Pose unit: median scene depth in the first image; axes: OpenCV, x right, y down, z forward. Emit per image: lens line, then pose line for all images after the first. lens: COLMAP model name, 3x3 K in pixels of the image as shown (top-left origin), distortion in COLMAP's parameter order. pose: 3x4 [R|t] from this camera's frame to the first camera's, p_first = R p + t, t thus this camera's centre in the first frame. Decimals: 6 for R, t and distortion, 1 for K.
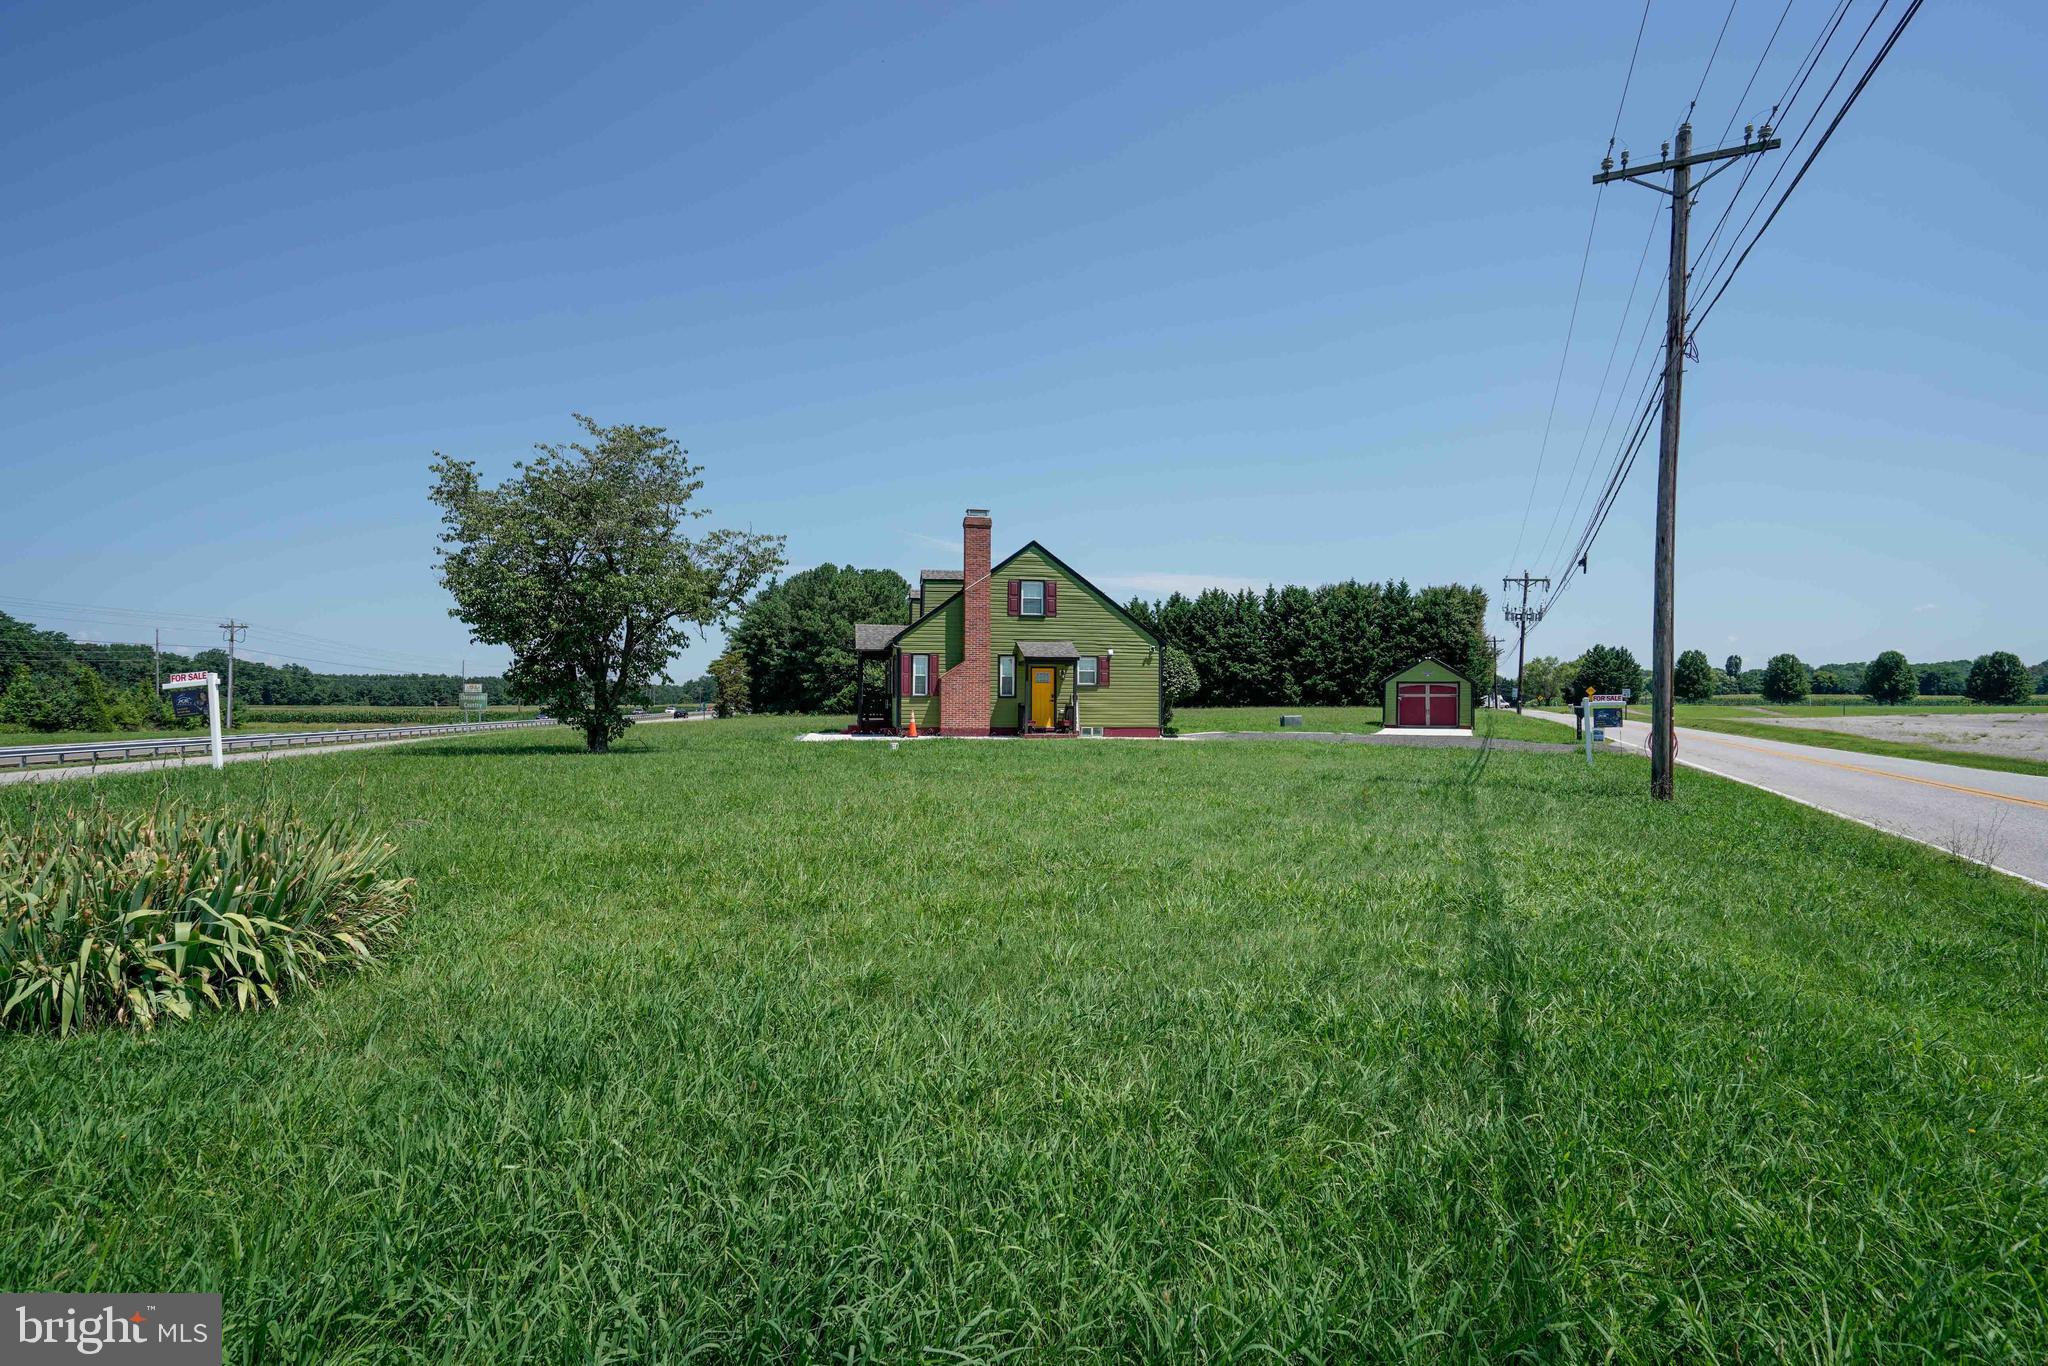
lens RADIAL K [[975.2, 0, 1057.4], [0, 975.2, 687.8], [0, 0, 1]] dist [-0.045979, 0.015708]
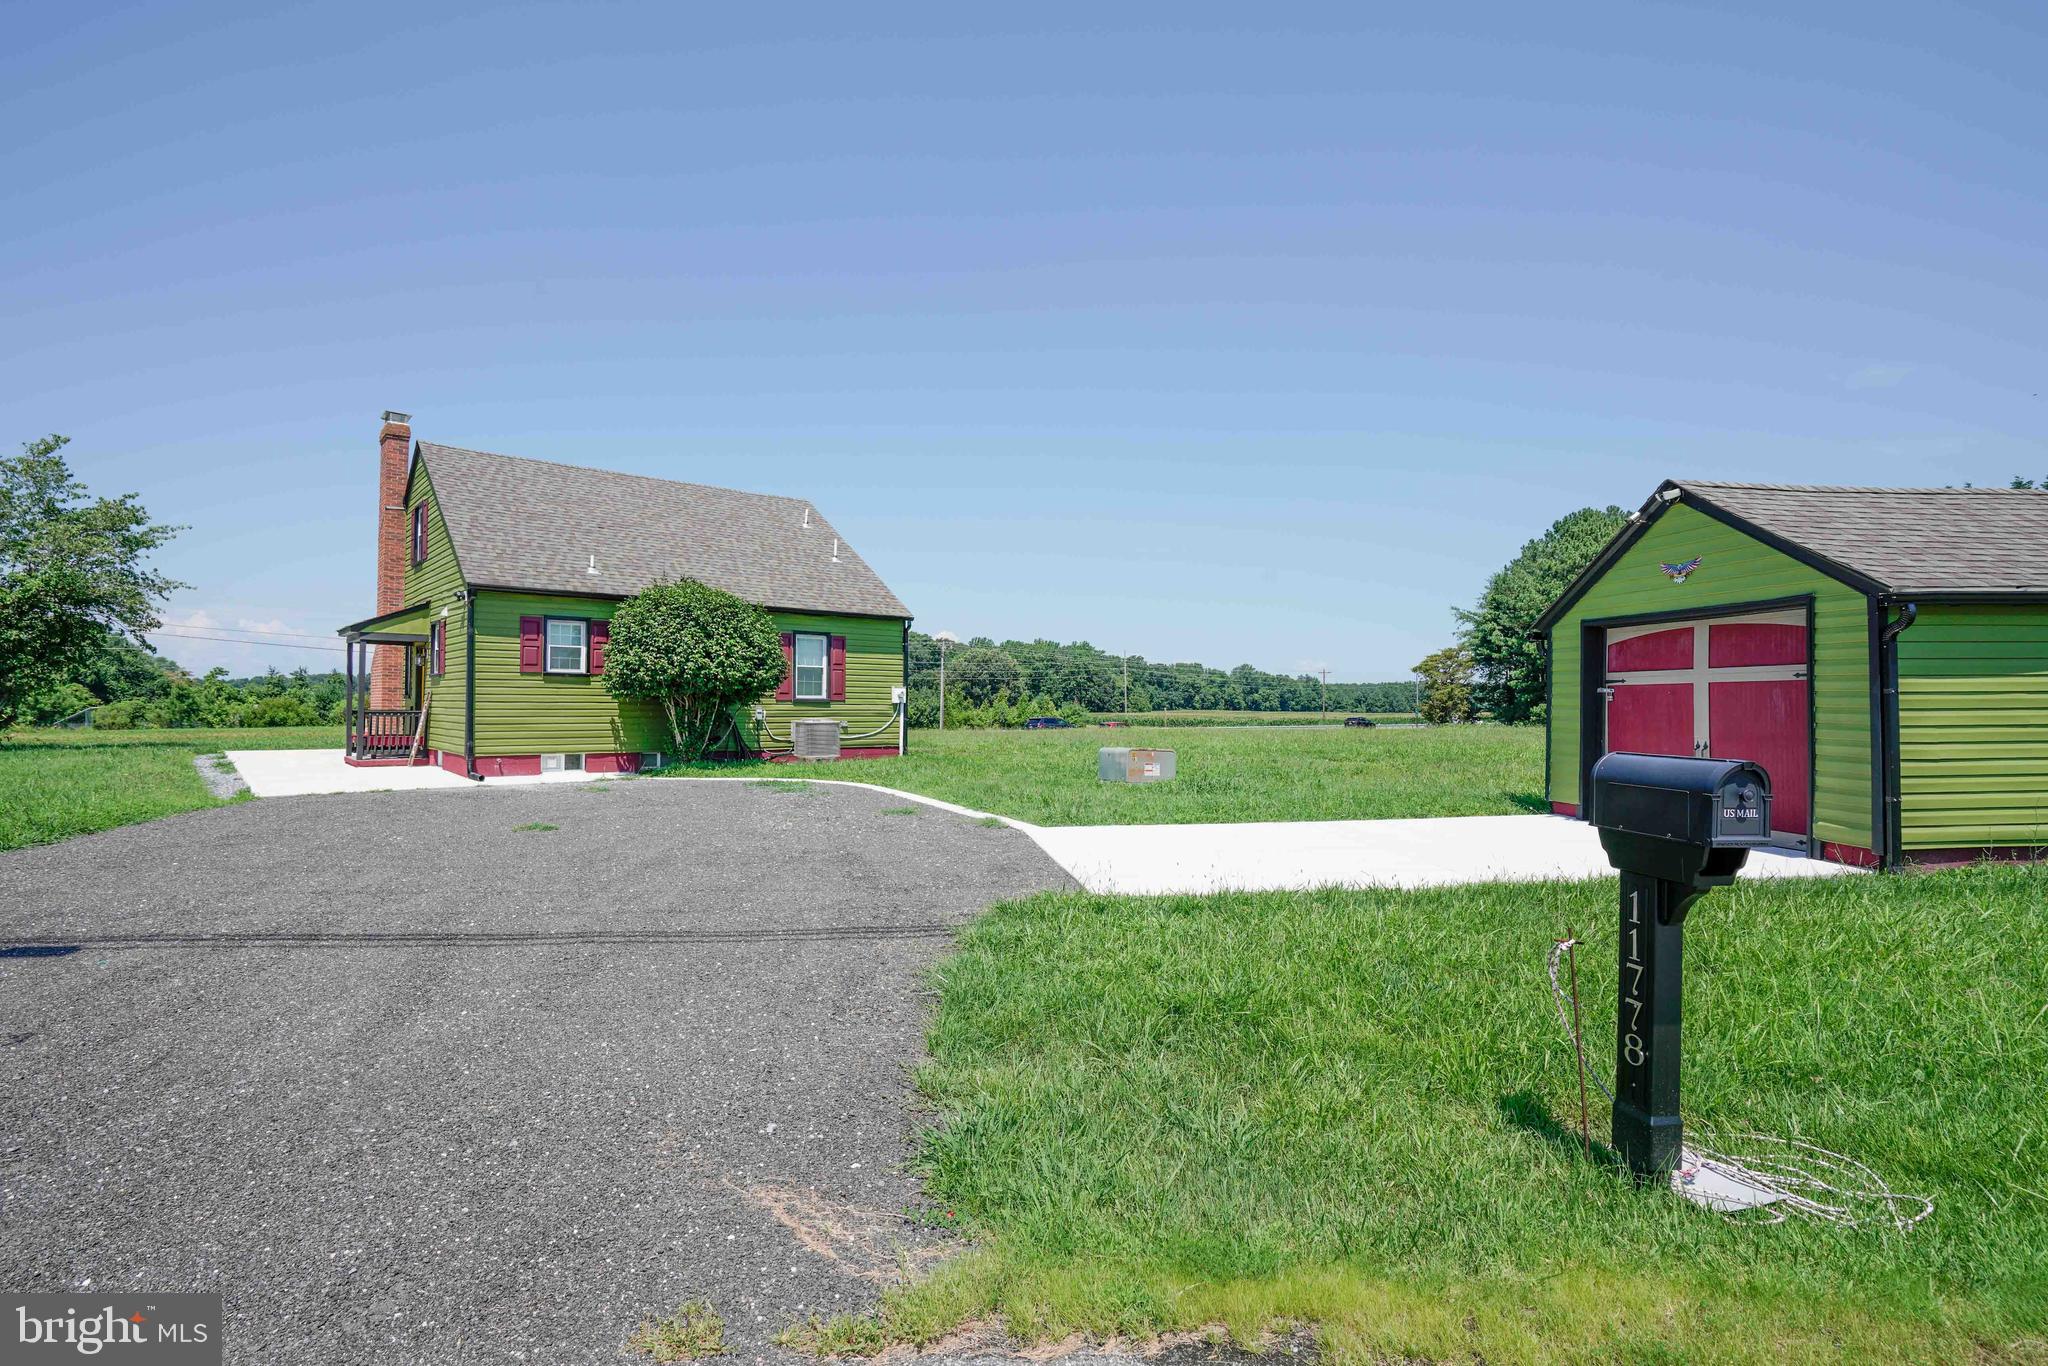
lens RADIAL K [[975.2, 0, 948.1], [0, 975.2, 689.8], [0, 0, 1]] dist [-0.045979, 0.015708]
pose [[0.444613, -0.015160, -0.895595, 0.239550], [0.010669, 0.999875, -0.011628, 0.005742], [0.895659, -0.004385, 0.444719, 0.373771]]
